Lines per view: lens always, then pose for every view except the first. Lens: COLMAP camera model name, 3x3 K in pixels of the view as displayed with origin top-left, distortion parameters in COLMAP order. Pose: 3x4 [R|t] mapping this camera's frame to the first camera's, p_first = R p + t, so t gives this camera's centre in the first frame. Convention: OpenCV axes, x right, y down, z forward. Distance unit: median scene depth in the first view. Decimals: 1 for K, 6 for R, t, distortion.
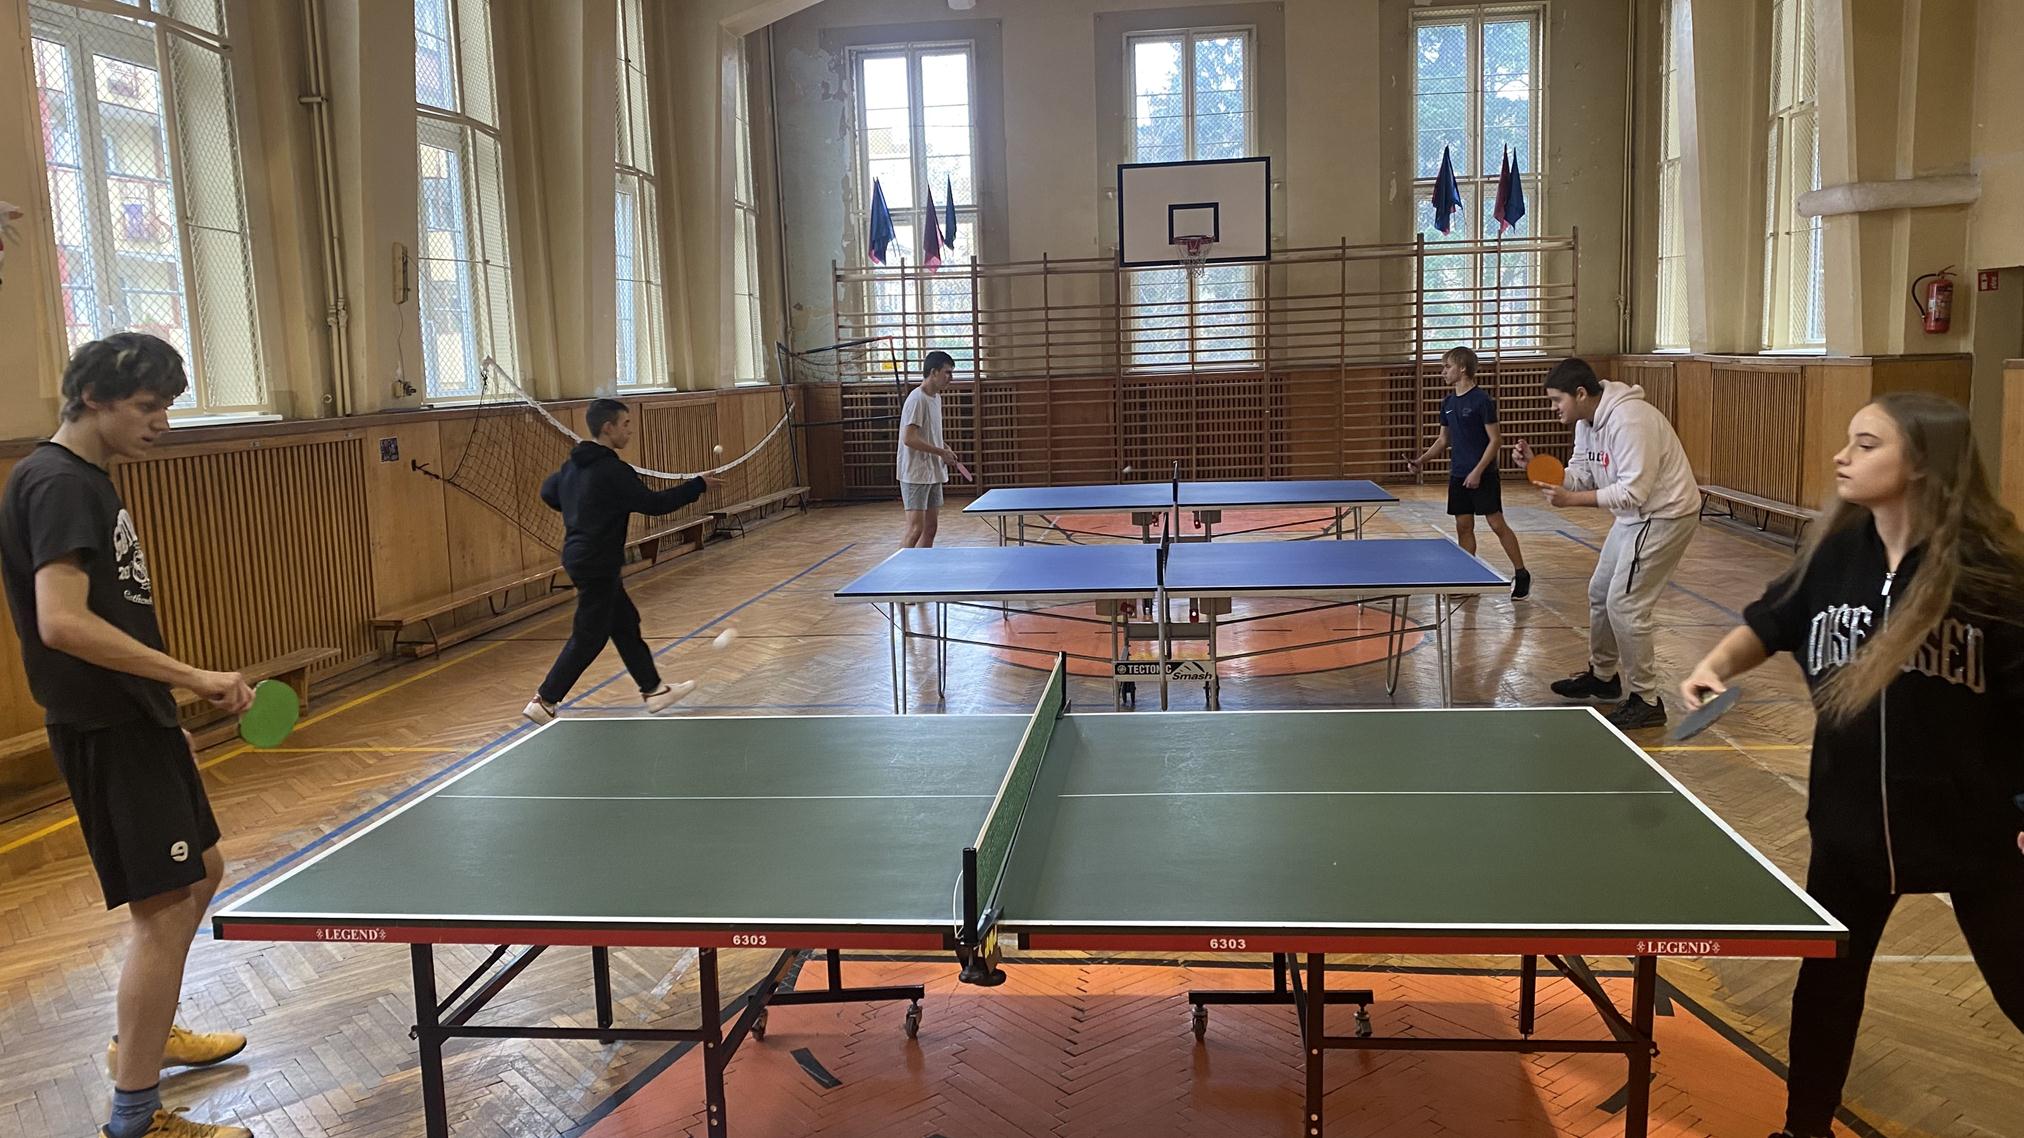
lens RADIAL K [[1514.2, 0, 993.3], [0, 1514.2, 557.4], [0, 0, 1]] dist [0.040537, -0.052701]
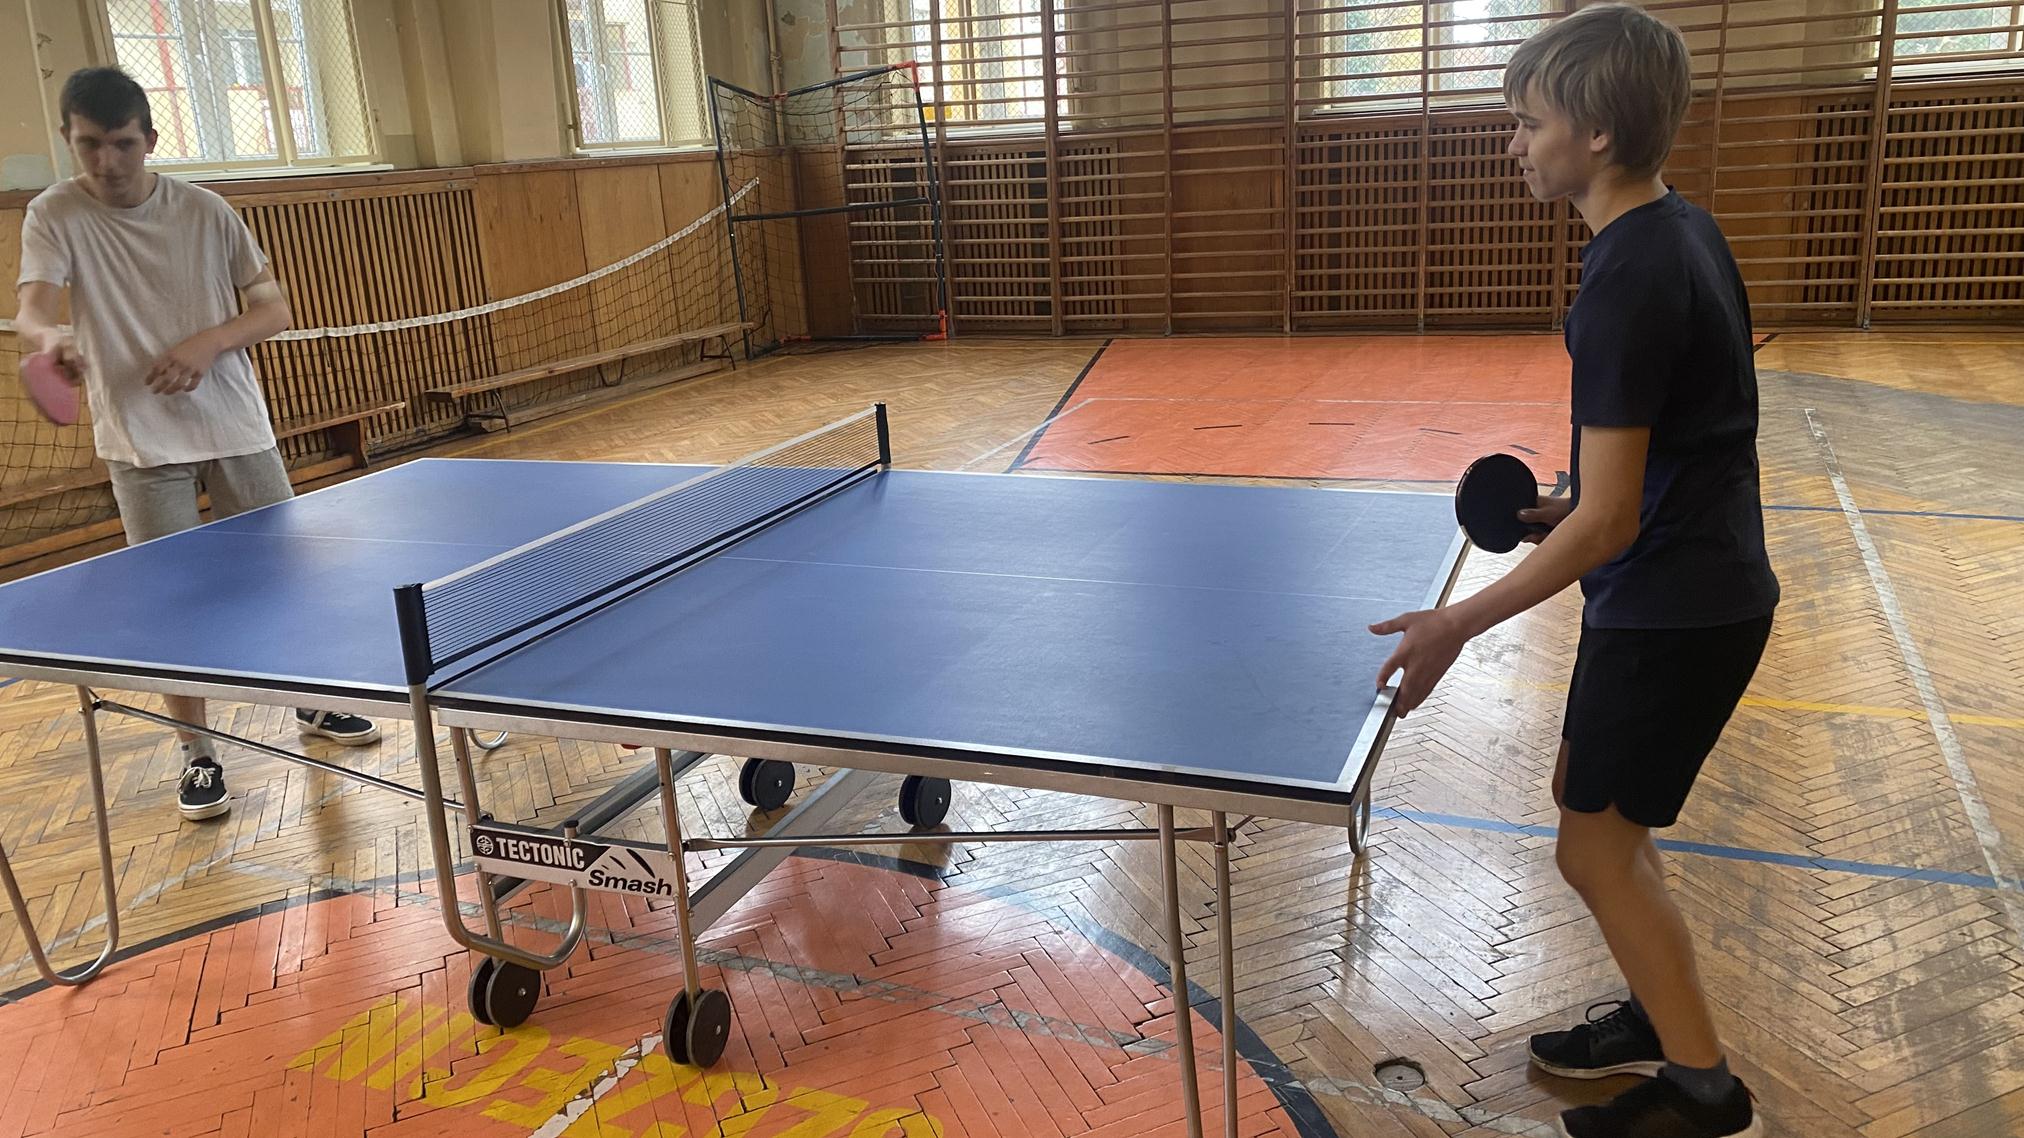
lens RADIAL K [[1514.2, 0, 1004.1], [0, 1514.2, 566.2], [0, 0, 1]] dist [0.040537, -0.052701]
pose [[0.962773, 0.056845, -0.264268, 0.139617], [-0.012642, 0.986037, 0.166045, -0.049328], [0.270016, -0.156523, 0.950048, 0.407021]]
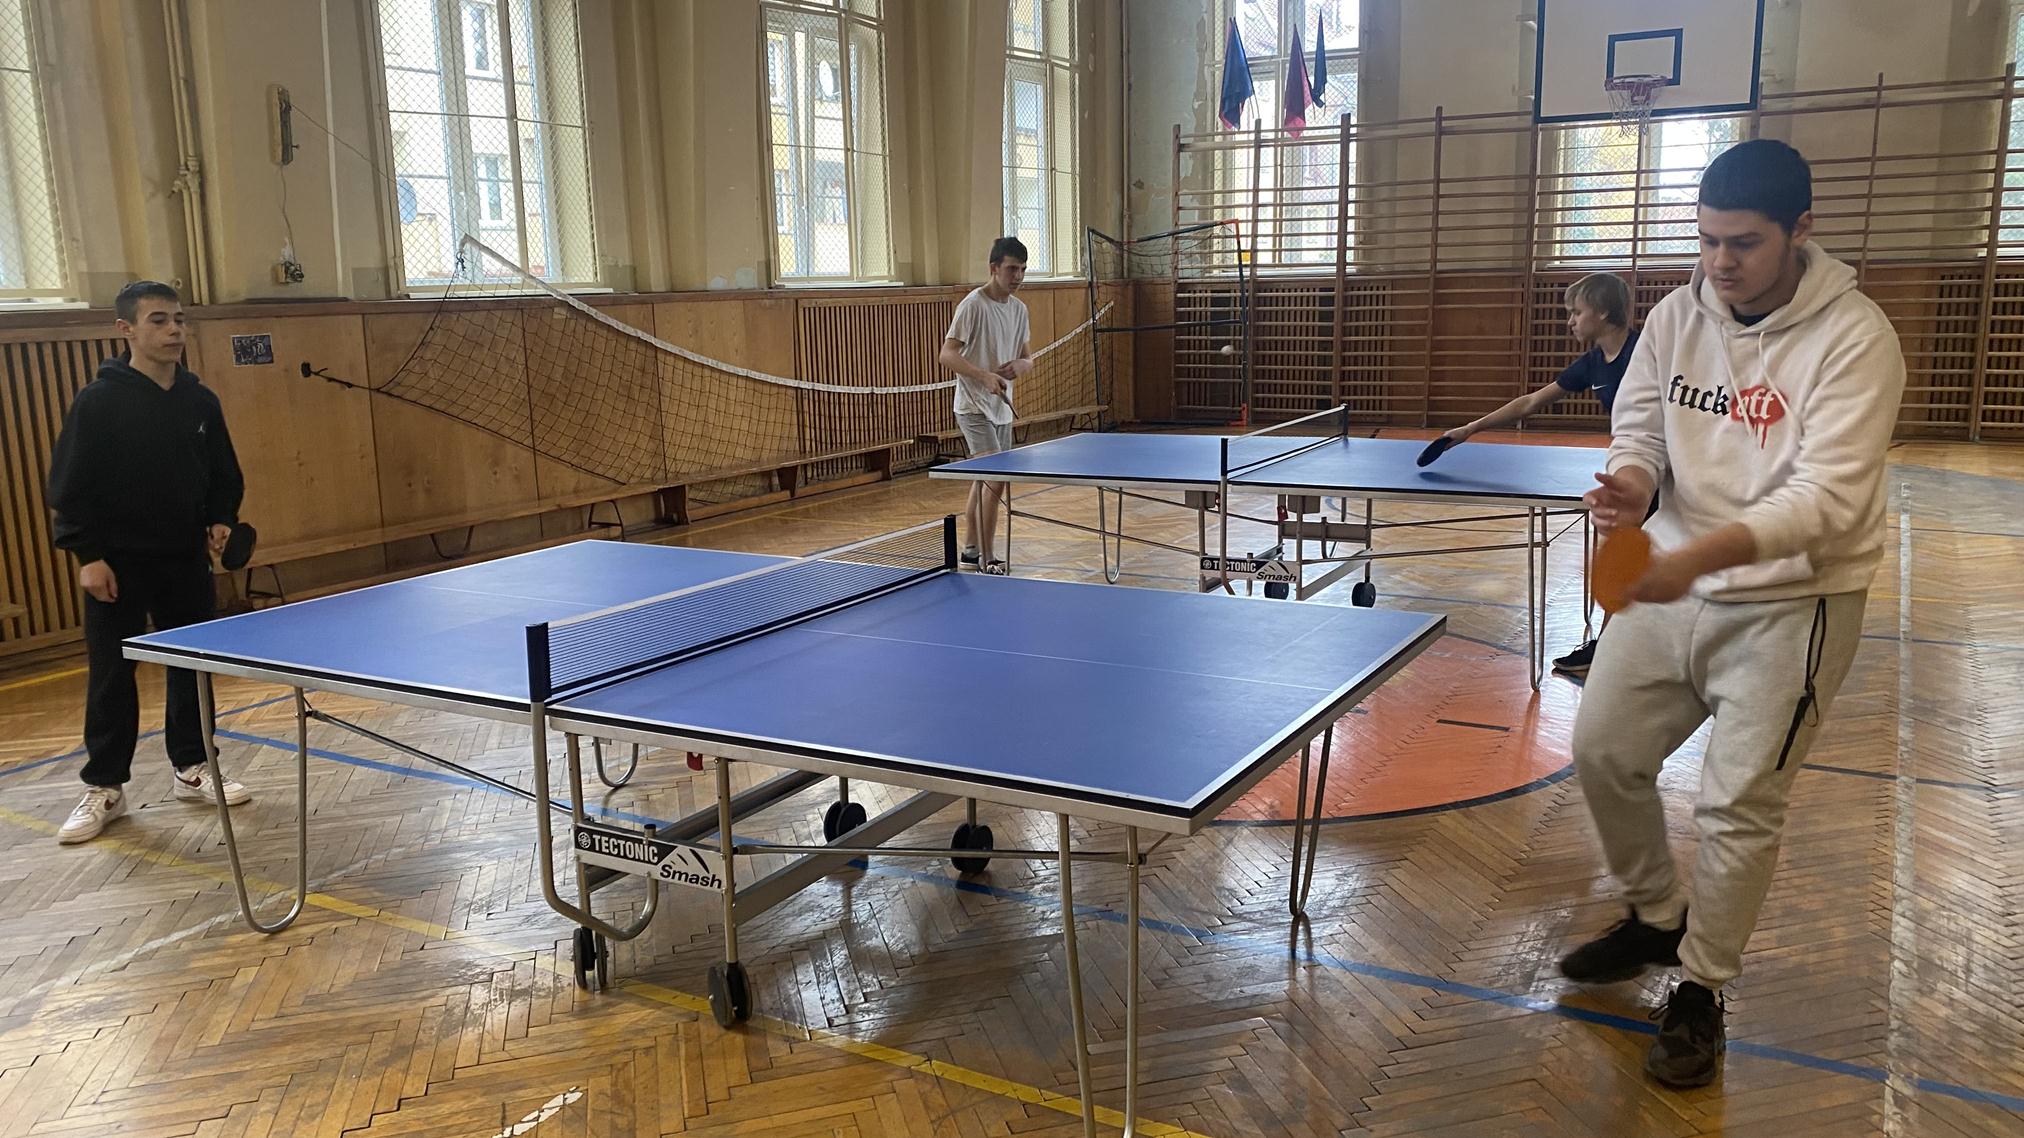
lens RADIAL K [[1514.2, 0, 1004.3], [0, 1514.2, 575.3], [0, 0, 1]] dist [0.040537, -0.052701]
pose [[0.921685, 0.090610, -0.377209, 0.141952], [-0.059153, 0.993796, 0.094185, -0.026336], [0.383403, -0.064496, 0.921326, 0.195336]]
